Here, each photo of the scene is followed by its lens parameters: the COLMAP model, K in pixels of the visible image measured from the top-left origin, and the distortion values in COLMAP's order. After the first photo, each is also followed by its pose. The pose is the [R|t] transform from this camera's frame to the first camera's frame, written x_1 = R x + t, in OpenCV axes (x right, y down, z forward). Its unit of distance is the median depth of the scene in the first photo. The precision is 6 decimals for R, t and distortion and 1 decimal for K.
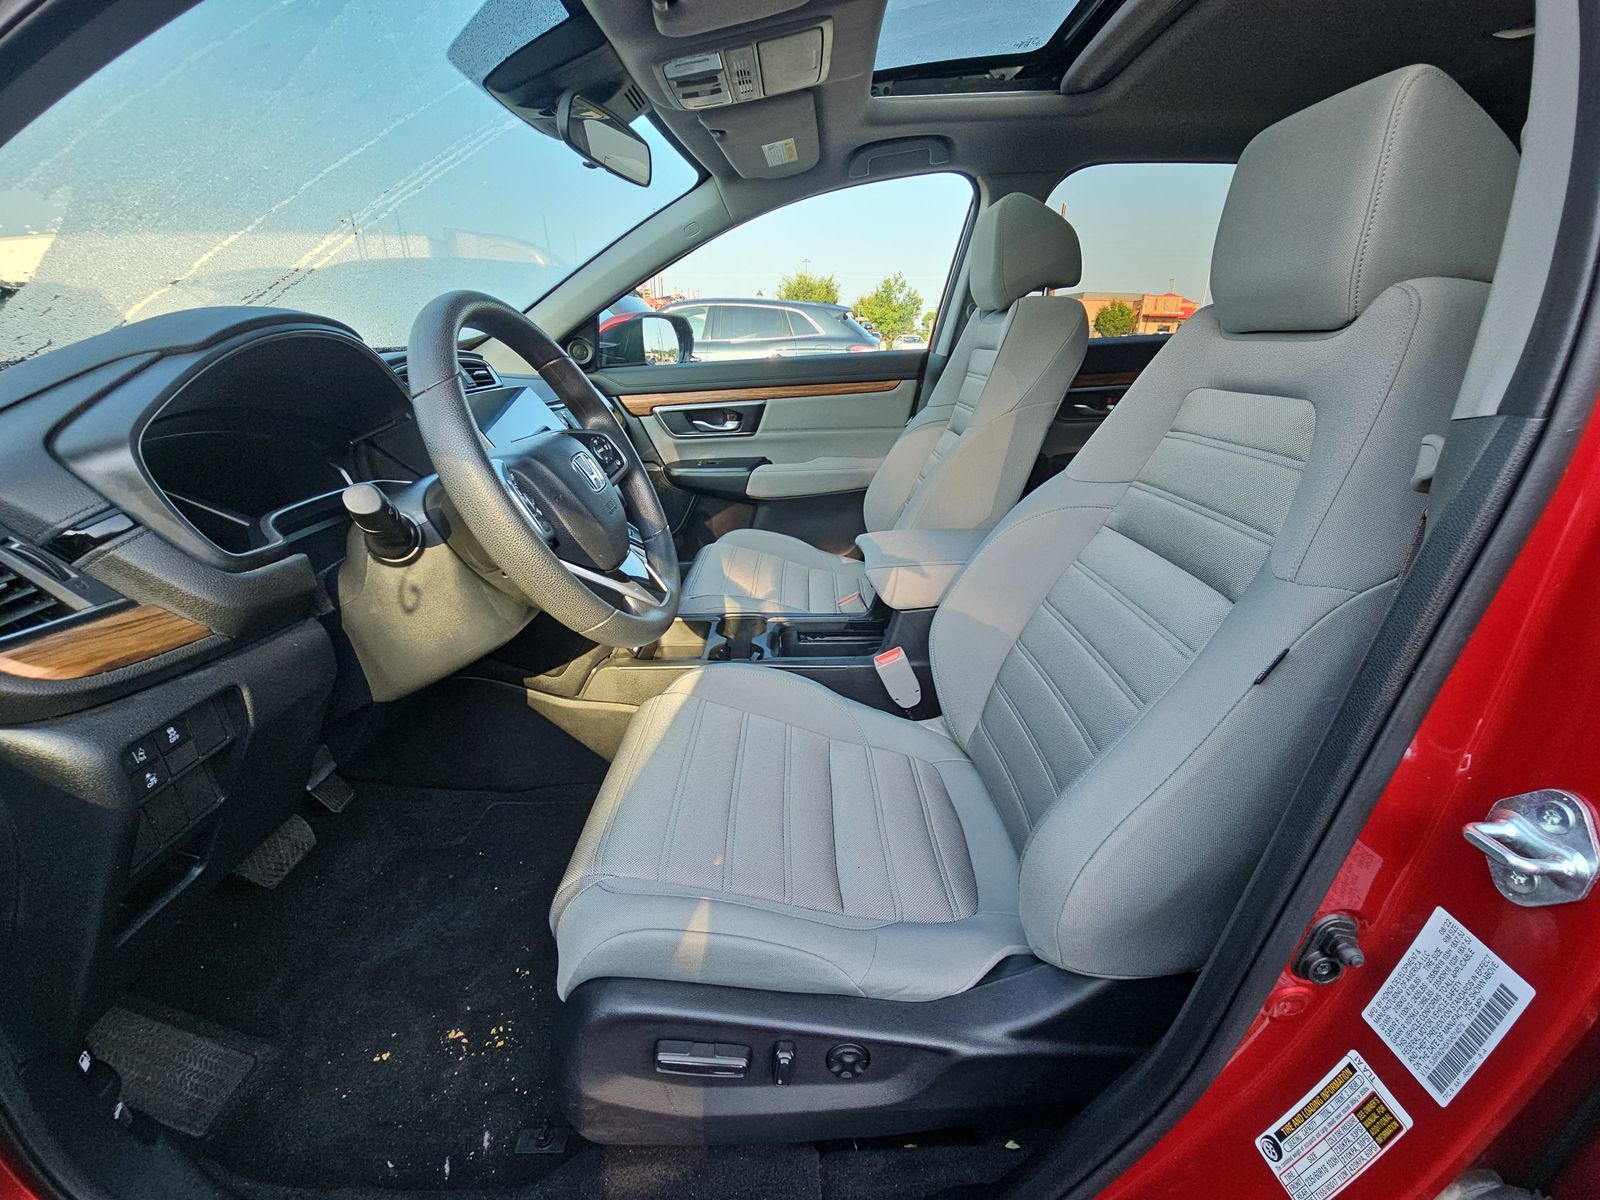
lens RADIAL K [[657.9, 0, 807.0], [0, 657.9, 604.2], [0, 0, 1]] dist [-0.000789, -0.000141]
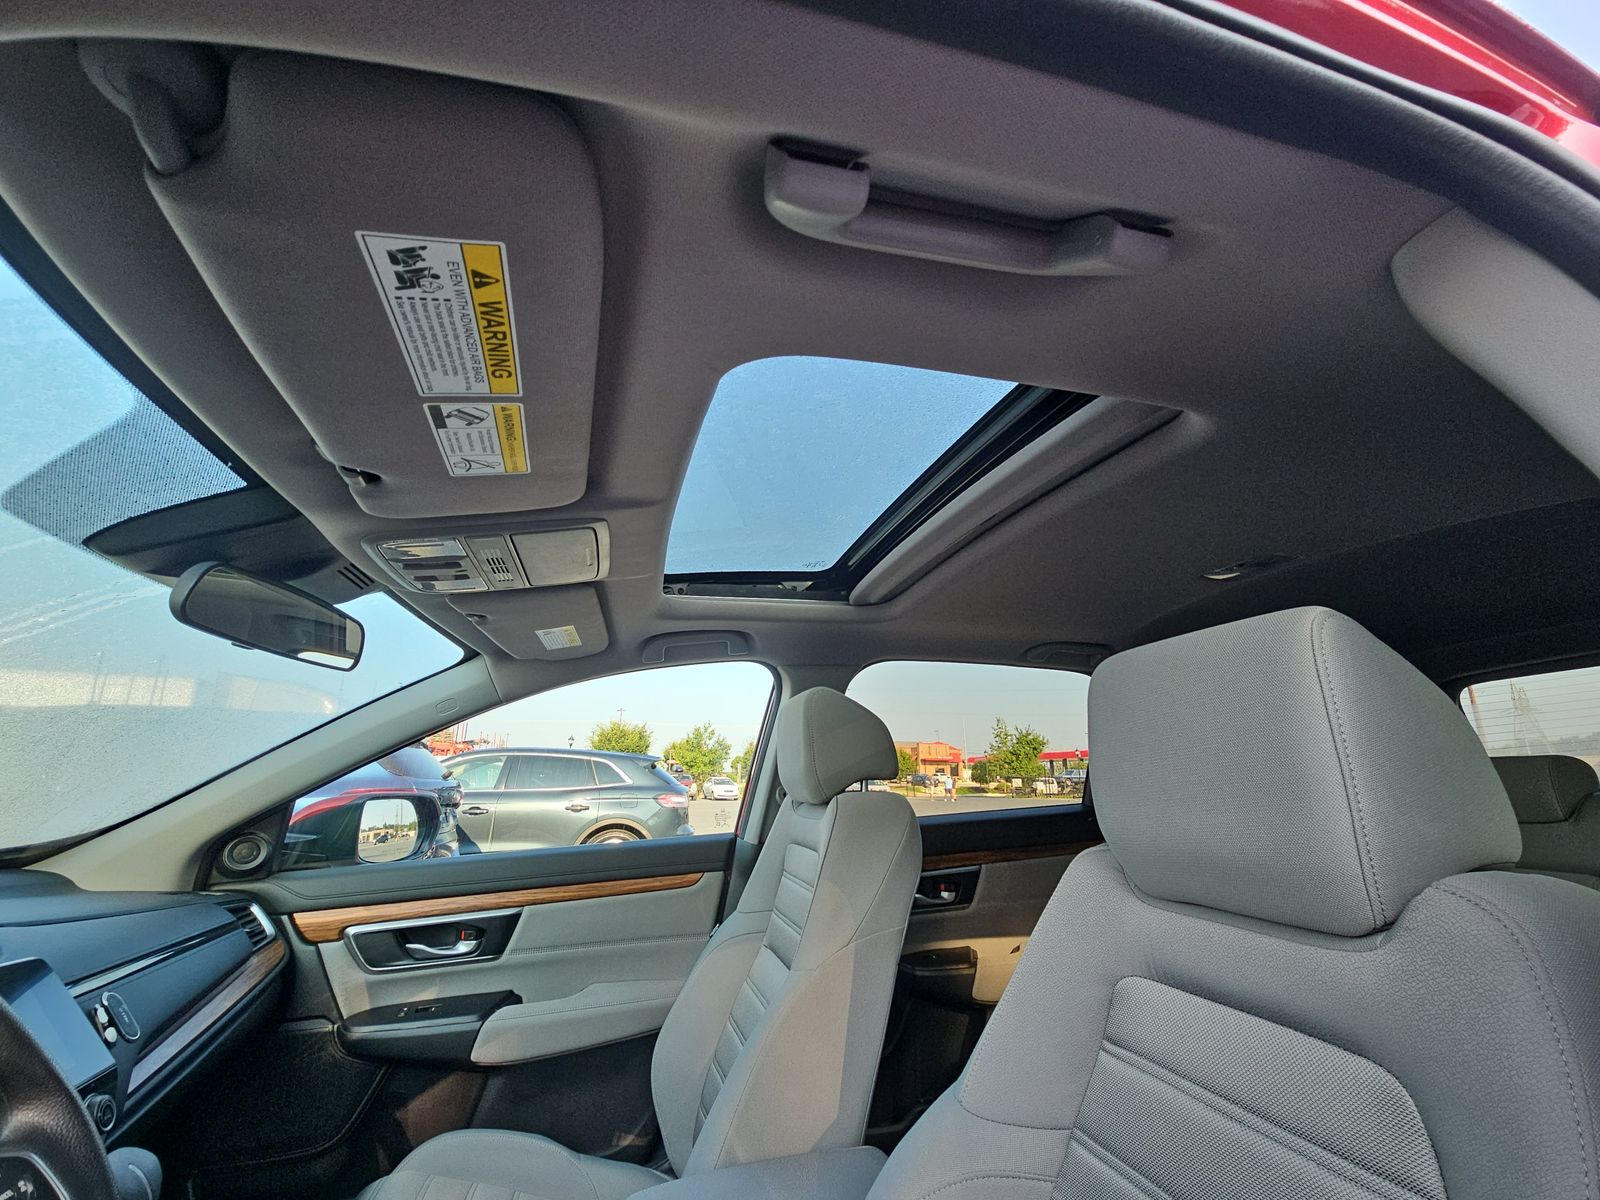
lens RADIAL K [[657.9, 0, 807.0], [0, 657.9, 604.2], [0, 0, 1]] dist [-0.000789, -0.000141]
pose [[0.963501, 0.065030, 0.259687, 0.039998], [0.103828, 0.803343, -0.586395, -0.142548], [-0.246751, 0.591955, 0.767270, 0.178492]]
